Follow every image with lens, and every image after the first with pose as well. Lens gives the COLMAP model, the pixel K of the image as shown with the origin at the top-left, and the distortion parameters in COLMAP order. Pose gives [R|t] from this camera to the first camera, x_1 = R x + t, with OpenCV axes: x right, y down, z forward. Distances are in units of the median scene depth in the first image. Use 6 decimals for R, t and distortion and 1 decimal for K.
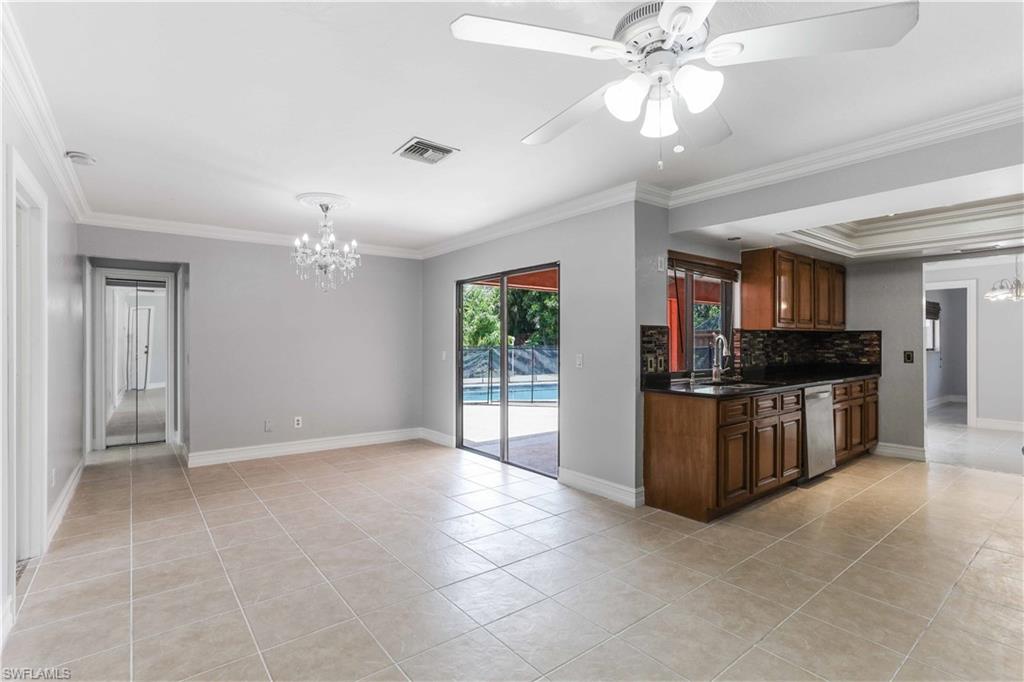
lens RADIAL K [[495.4, 0, 505.6], [0, 495.4, 337.2], [0, 0, 1]] dist [-0.043281, 0.026762]
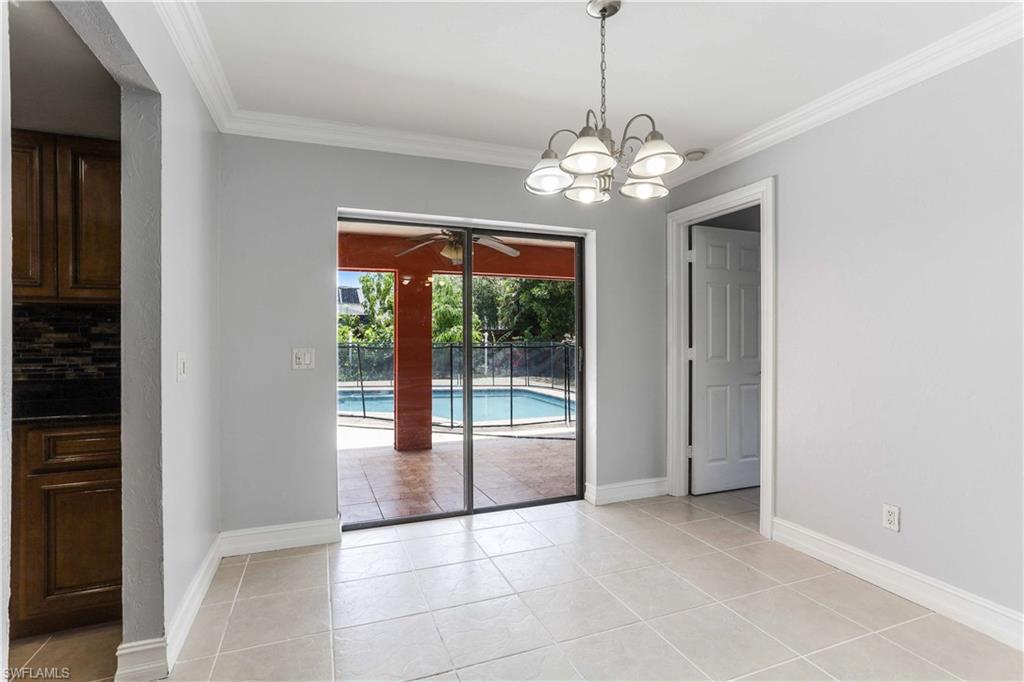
lens RADIAL K [[495.4, 0, 502.3], [0, 495.4, 336.9], [0, 0, 1]] dist [-0.043281, 0.026762]
pose [[0.956703, -0.003936, -0.291040, 1.137538], [0.005039, 0.999983, 0.003041, 0.016608], [0.291023, -0.004376, 0.956706, 0.728484]]
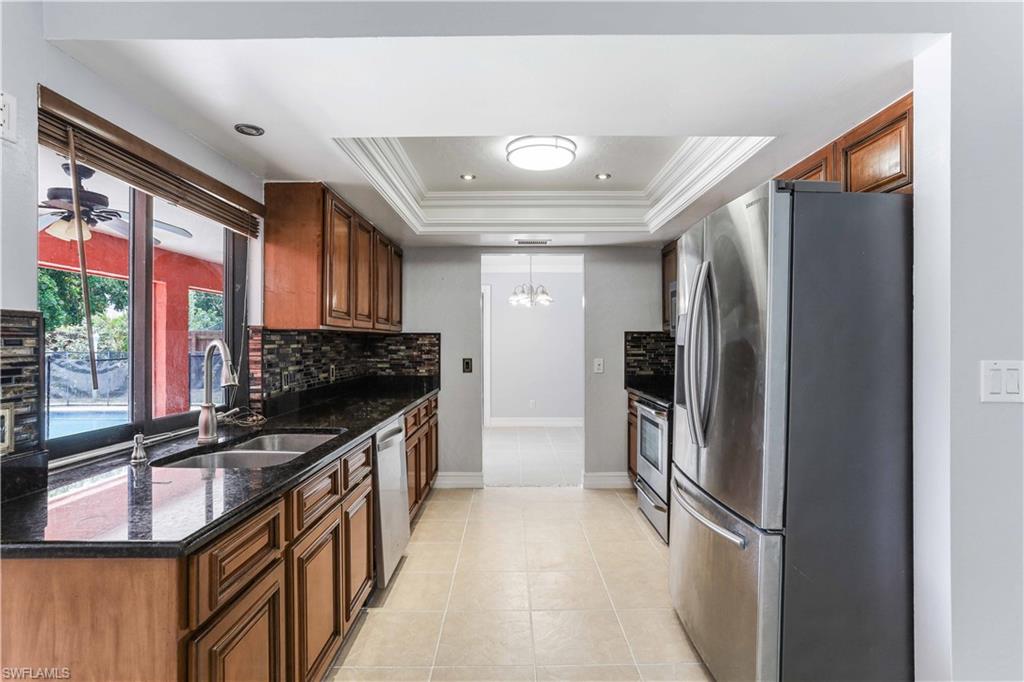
lens RADIAL K [[495.4, 0, 511.7], [0, 495.4, 339.3], [0, 0, 1]] dist [-0.043281, 0.026762]
pose [[0.612332, 0.001954, 0.790598, 0.200230], [-0.002127, 0.999997, -0.000824, -0.003245], [-0.790598, -0.001177, 0.612335, 0.412239]]
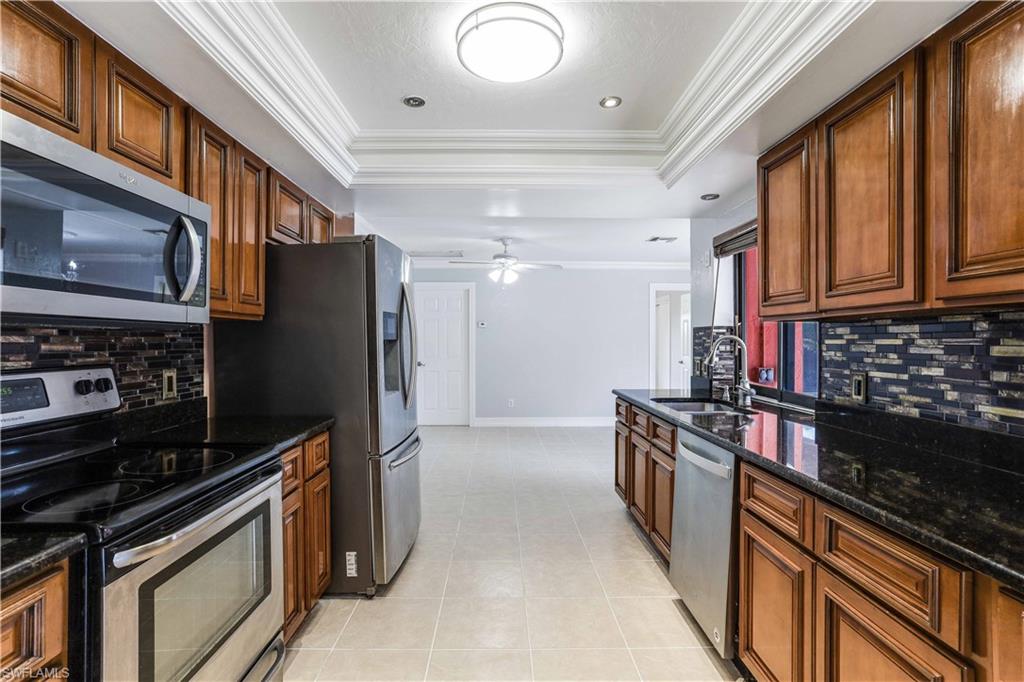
lens RADIAL K [[495.4, 0, 517.1], [0, 495.4, 339.7], [0, 0, 1]] dist [-0.043281, 0.026762]
pose [[-0.588749, -0.000936, -0.808315, 0.930970], [0.005344, 0.999973, -0.005050, 0.002914], [0.808298, -0.007293, -0.588728, 0.929231]]
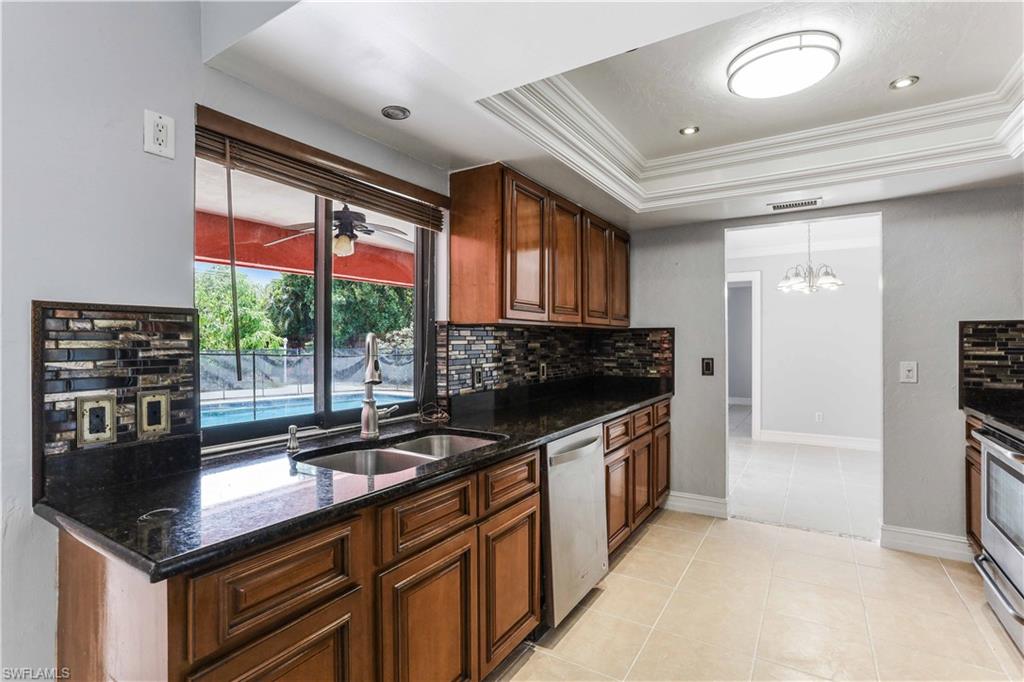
lens RADIAL K [[495.4, 0, 509.3], [0, 495.4, 341.4], [0, 0, 1]] dist [-0.043281, 0.026762]
pose [[0.939583, -0.004623, 0.342289, 0.322354], [0.002509, 0.999975, 0.006618, 0.000049], [-0.342311, -0.005359, 0.939571, 0.436146]]
